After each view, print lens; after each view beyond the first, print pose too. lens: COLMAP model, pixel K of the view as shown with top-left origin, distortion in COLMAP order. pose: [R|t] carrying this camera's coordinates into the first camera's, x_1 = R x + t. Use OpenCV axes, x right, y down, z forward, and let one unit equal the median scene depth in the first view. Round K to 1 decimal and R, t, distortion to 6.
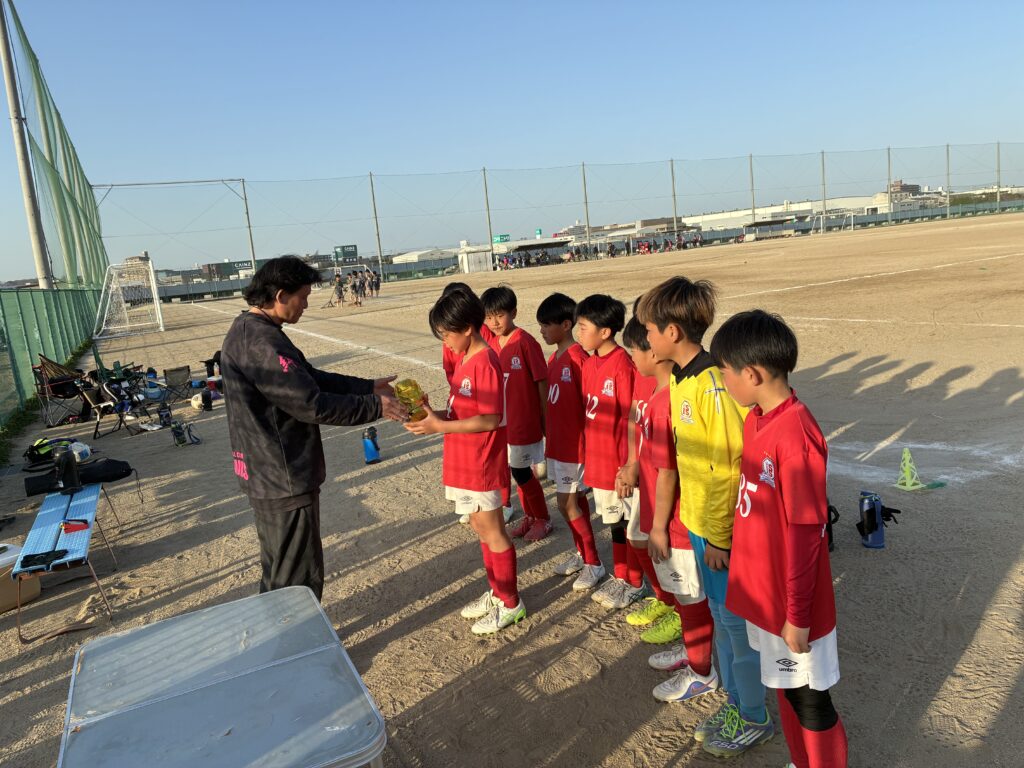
lens RADIAL K [[768.3, 0, 512.0], [0, 768.3, 384.0], [0, 0, 1]] dist [-0.004733, -0.002717]
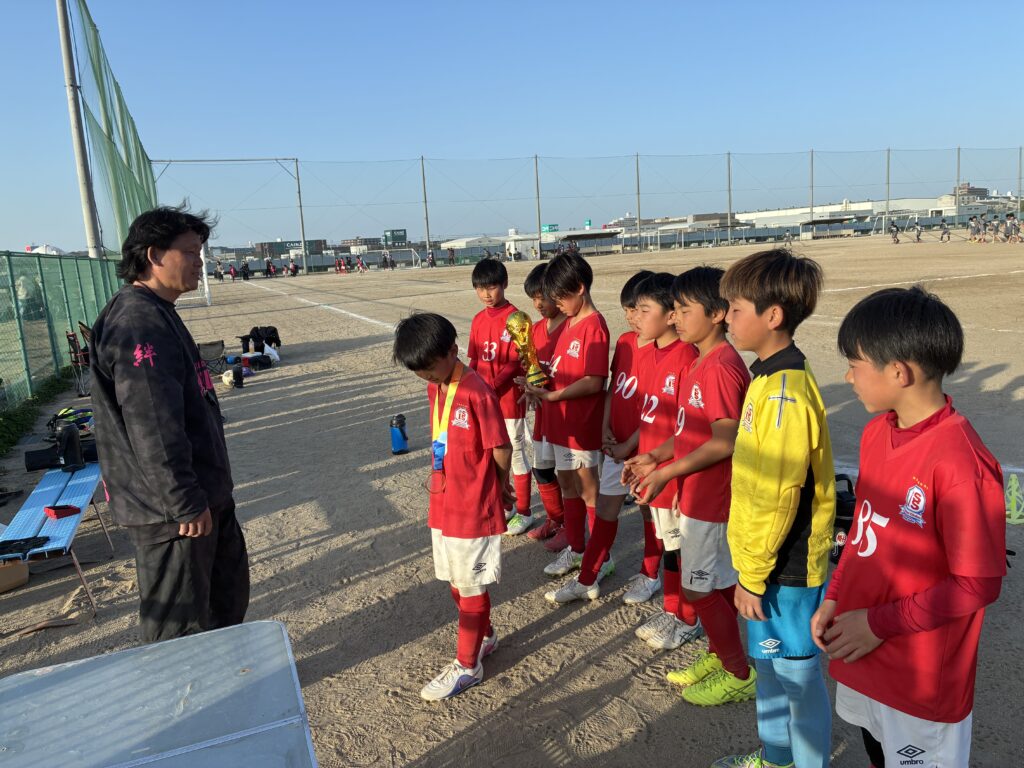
lens RADIAL K [[768.3, 0, 512.0], [0, 768.3, 384.0], [0, 0, 1]] dist [-0.004733, -0.002717]
pose [[0.997358, 0.049295, -0.053350, -0.000659], [-0.048581, 0.998713, 0.014599, -0.001675], [0.054001, -0.011969, 0.998469, 0.104242]]
